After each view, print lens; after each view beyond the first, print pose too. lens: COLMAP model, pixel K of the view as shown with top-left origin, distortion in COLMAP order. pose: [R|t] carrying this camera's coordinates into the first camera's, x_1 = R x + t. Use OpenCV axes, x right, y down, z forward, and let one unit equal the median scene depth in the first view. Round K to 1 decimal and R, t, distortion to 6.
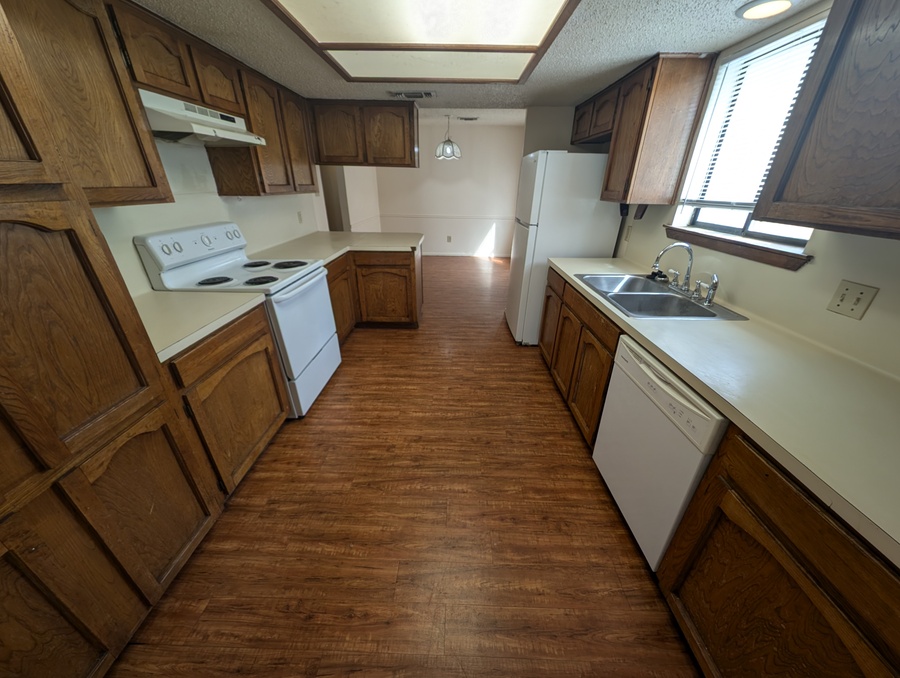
lens RADIAL K [[319.3, 0, 450.0], [0, 319.3, 339.0], [0, 0, 1]] dist [0.014636, -0.007194]
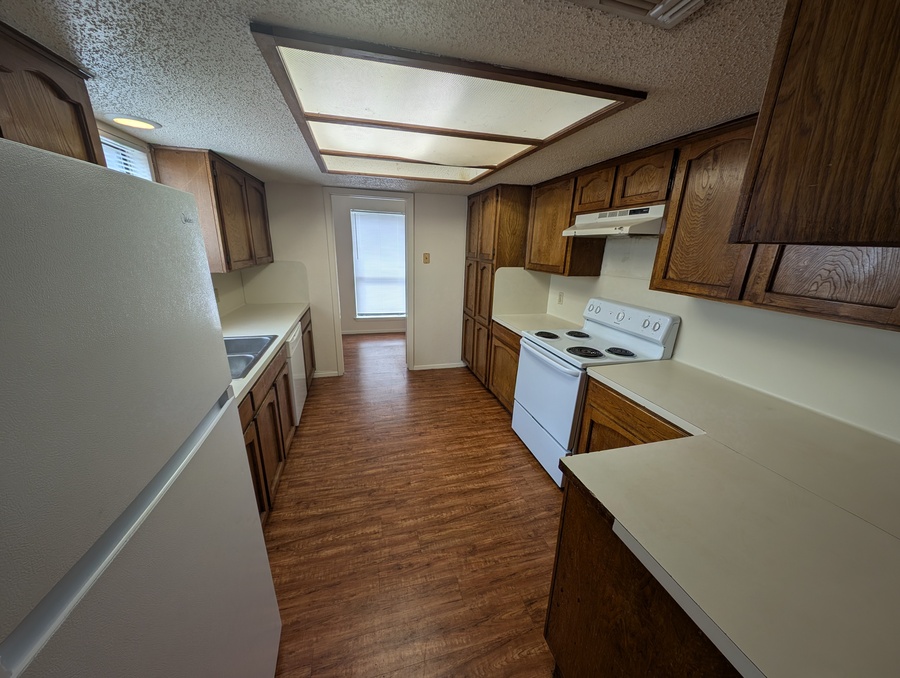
lens RADIAL K [[319.3, 0, 450.0], [0, 319.3, 339.0], [0, 0, 1]] dist [0.014636, -0.007194]
pose [[-0.956827, 0.048793, -0.286533, 0.139893], [-0.158757, 0.738037, 0.655819, -0.823049], [0.243471, 0.672994, -0.698427, 1.565370]]
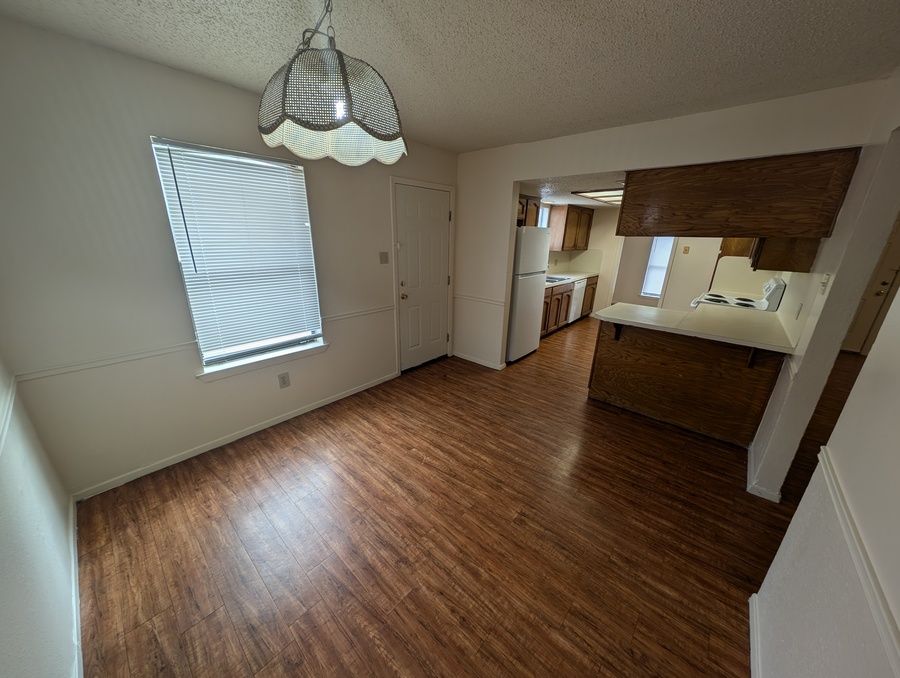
lens RADIAL K [[319.3, 0, 450.0], [0, 319.3, 339.0], [0, 0, 1]] dist [0.014636, -0.007194]
pose [[-0.765035, -0.227390, 0.602507, -0.506953], [0.254239, 0.752947, 0.606987, -1.449523], [-0.591679, 0.617547, -0.518220, 2.826727]]
